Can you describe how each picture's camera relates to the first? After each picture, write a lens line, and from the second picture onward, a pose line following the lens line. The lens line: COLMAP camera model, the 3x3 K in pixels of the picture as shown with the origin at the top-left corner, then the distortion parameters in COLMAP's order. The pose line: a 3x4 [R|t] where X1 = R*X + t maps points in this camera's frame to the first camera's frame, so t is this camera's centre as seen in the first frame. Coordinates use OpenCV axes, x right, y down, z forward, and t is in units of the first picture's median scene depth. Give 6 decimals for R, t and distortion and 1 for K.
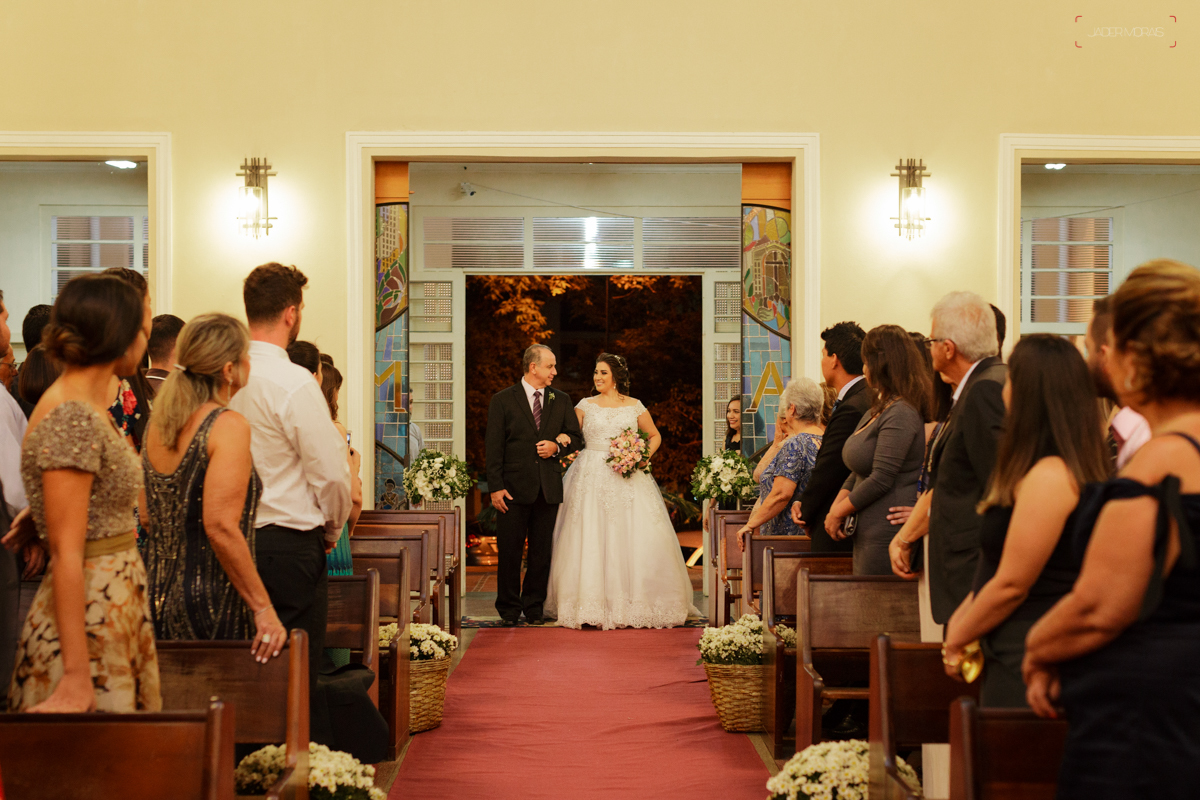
lens RADIAL K [[1609.2, 0, 600.0], [0, 1609.2, 400.0], [0, 0, 1]] dist [-0.084560, -0.000337]
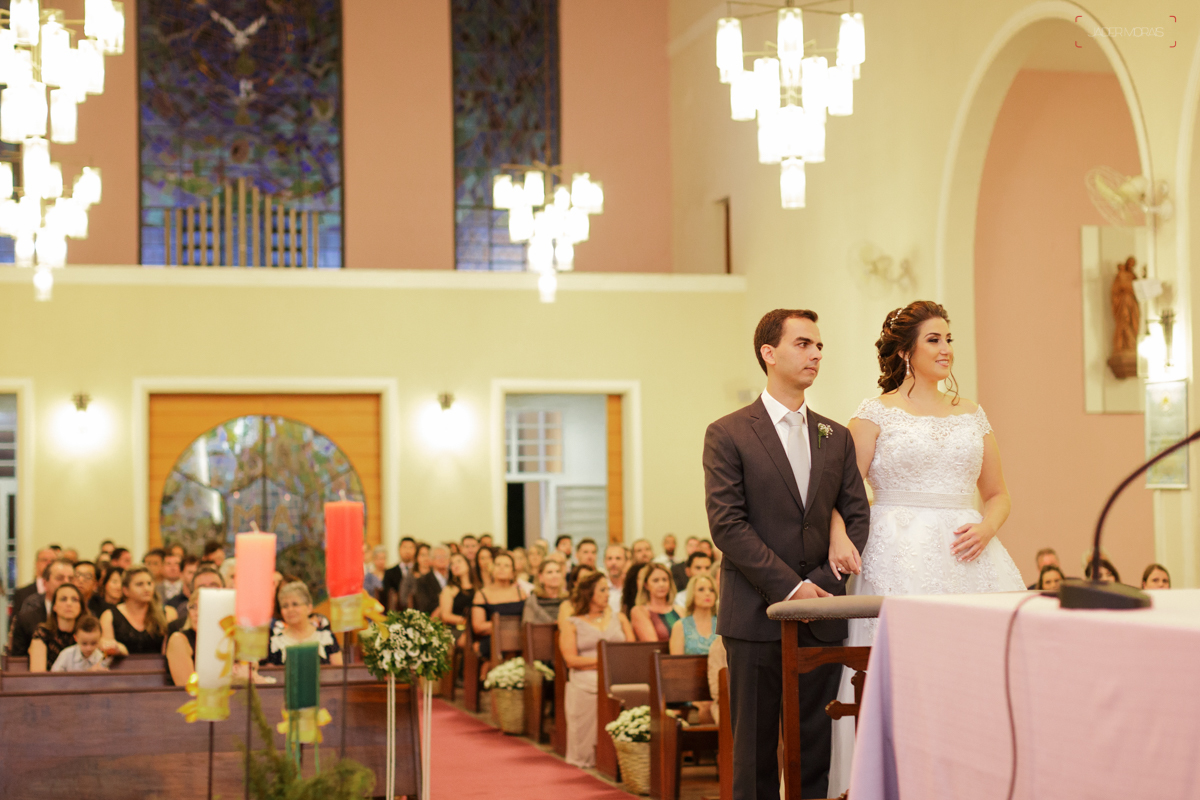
lens RADIAL K [[1609.2, 0, 600.0], [0, 1609.2, 400.0], [0, 0, 1]] dist [-0.084560, -0.000337]
pose [[0.964213, -0.002369, 0.265117, -0.129104], [0.024860, 0.996362, -0.081511, 0.016104], [-0.263960, 0.085185, 0.960765, -0.853063]]
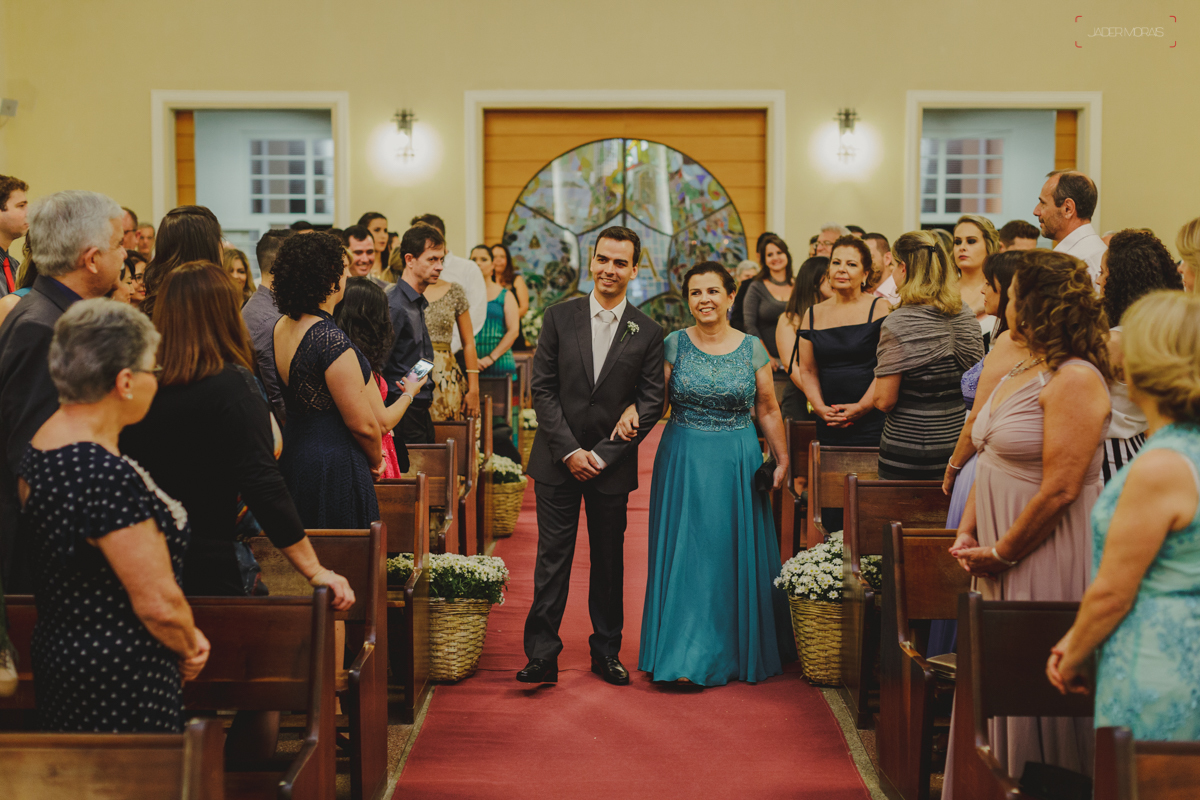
lens RADIAL K [[1609.2, 0, 600.0], [0, 1609.2, 400.0], [0, 0, 1]] dist [-0.084560, -0.000337]
pose [[0.999906, -0.001026, -0.013680, -0.013748], [0.002066, 0.997089, 0.076213, 0.004715], [0.013562, -0.076234, 0.996998, -0.497981]]
